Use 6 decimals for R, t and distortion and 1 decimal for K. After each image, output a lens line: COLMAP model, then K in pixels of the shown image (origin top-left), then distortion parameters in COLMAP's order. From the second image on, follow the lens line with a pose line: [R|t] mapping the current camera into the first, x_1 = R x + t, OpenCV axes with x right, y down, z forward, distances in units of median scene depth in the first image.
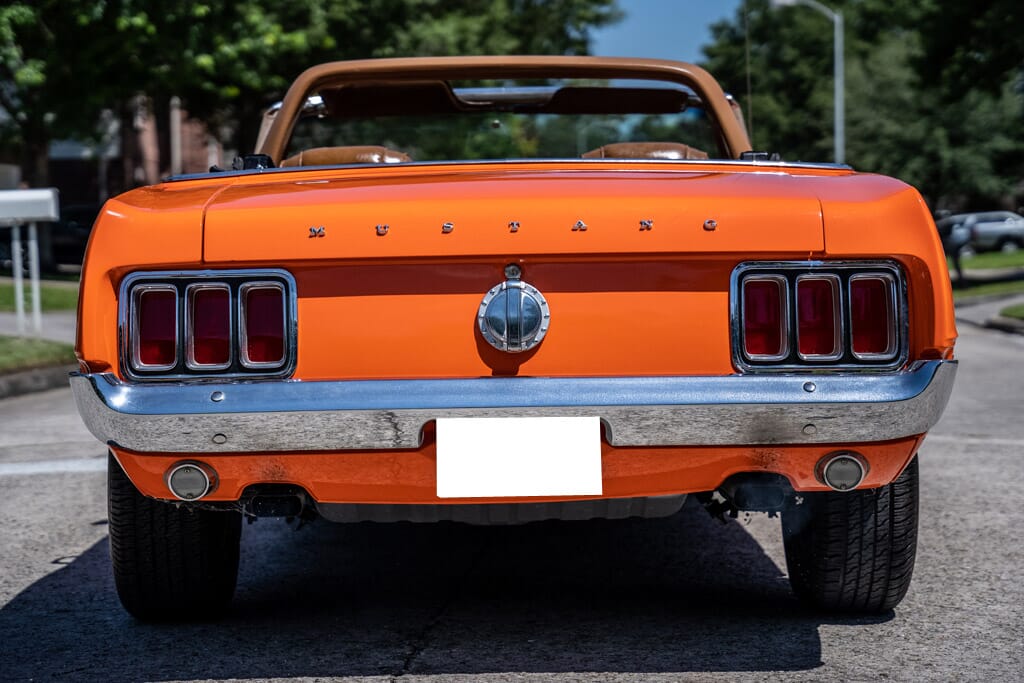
lens RADIAL K [[2669.5, 0, 510.9], [0, 2669.5, 341.2], [0, 0, 1]] dist [0.366827, 0.000000]
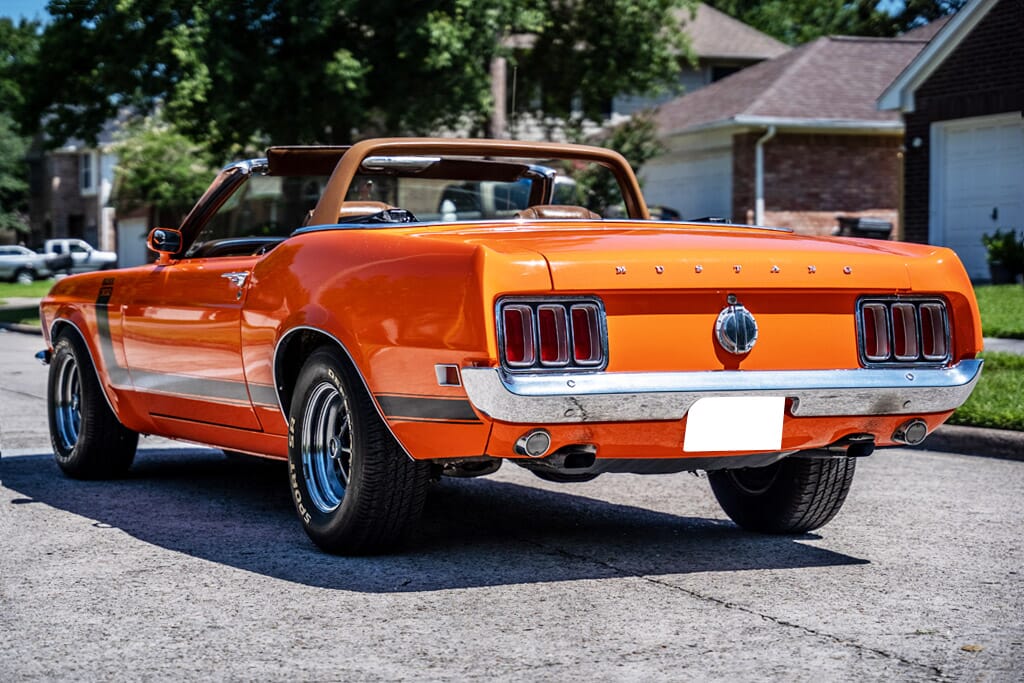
lens RADIAL K [[2669.5, 0, 513.3], [0, 2669.5, 343.3], [0, 0, 1]] dist [0.366827, 0.000000]
pose [[0.871012, 0.005391, 0.491232, -0.826147], [-0.000373, 0.999947, -0.010314, 0.013538], [-0.491261, 0.008800, 0.870968, -0.233594]]
